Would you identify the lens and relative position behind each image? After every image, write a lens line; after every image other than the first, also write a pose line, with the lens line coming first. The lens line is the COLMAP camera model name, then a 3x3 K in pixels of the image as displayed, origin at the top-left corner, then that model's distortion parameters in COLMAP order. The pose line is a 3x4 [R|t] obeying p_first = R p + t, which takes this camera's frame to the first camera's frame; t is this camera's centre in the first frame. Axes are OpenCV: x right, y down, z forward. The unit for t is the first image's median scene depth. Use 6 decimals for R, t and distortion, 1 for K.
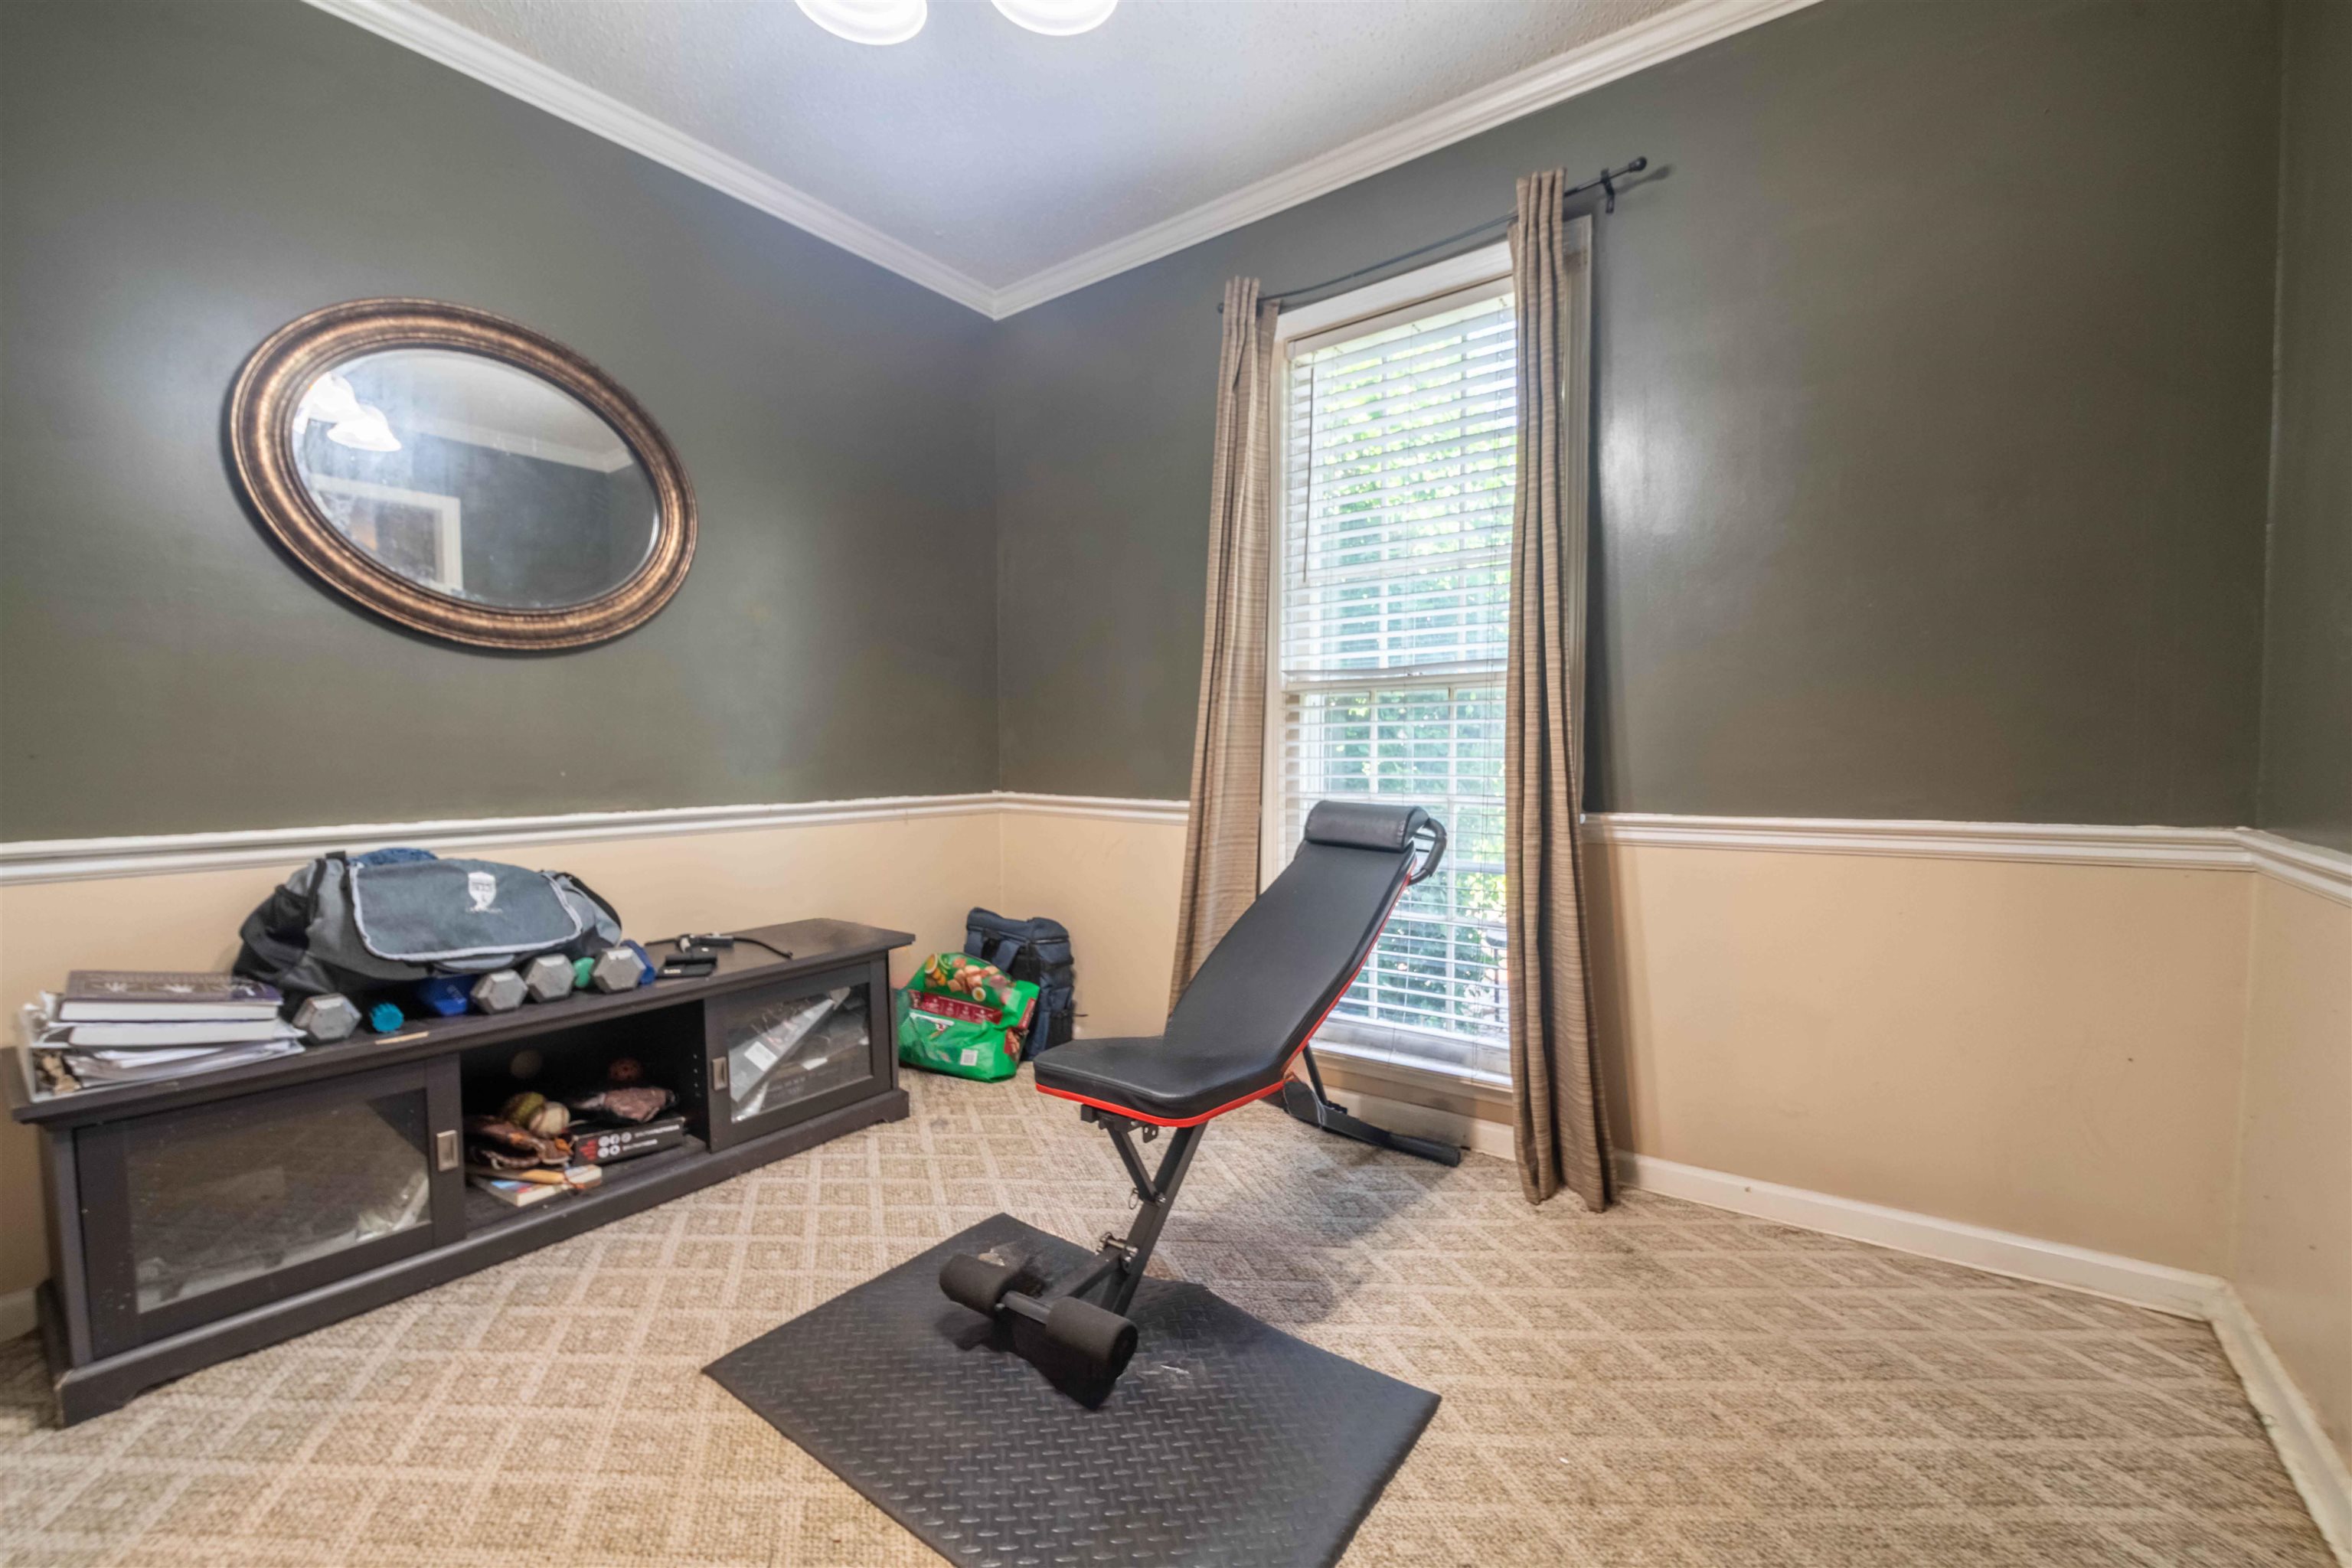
lens RADIAL K [[964.6, 0, 1179.5], [0, 964.6, 790.3], [0, 0, 1]] dist [-0.000439, -0.000456]
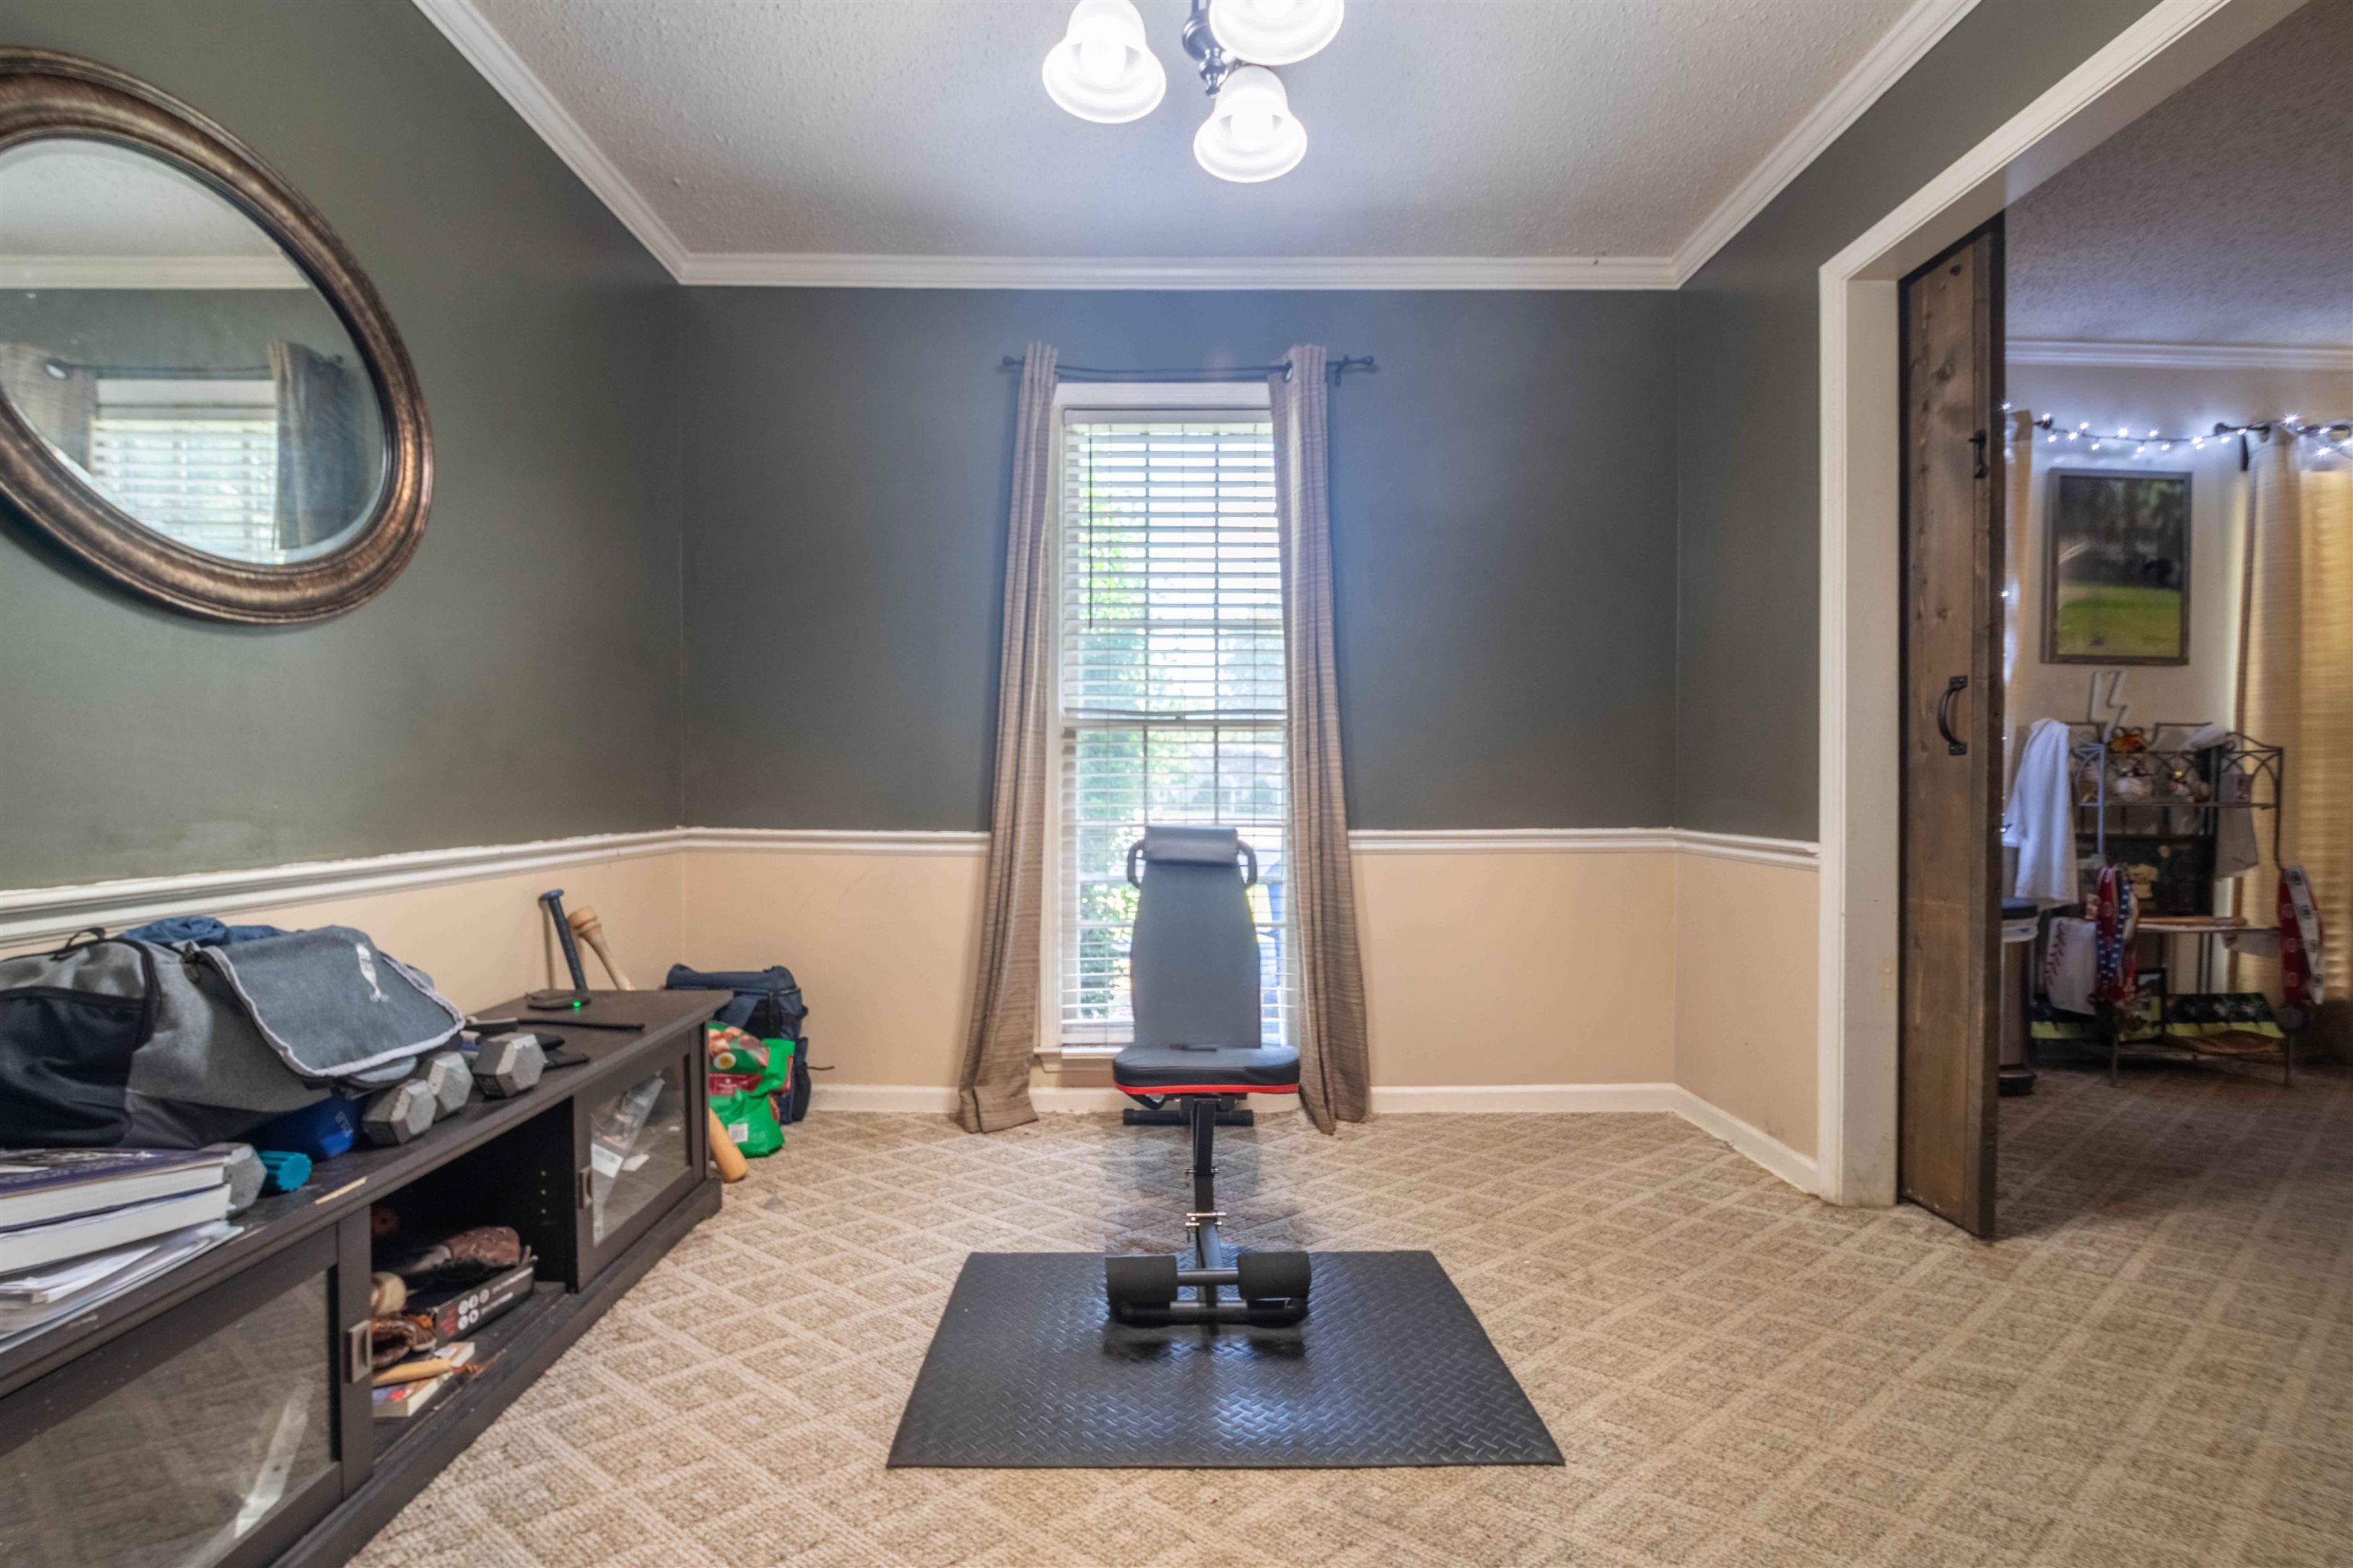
lens RADIAL K [[994.0, 0, 1169.1], [0, 994.0, 788.3], [0, 0, 1]] dist [-0.002216, -0.000606]
pose [[0.794911, 0.004403, 0.606710, -0.605143], [0.018730, 0.999319, -0.031793, 0.004708], [-0.606437, 0.036636, 0.794287, 0.060647]]
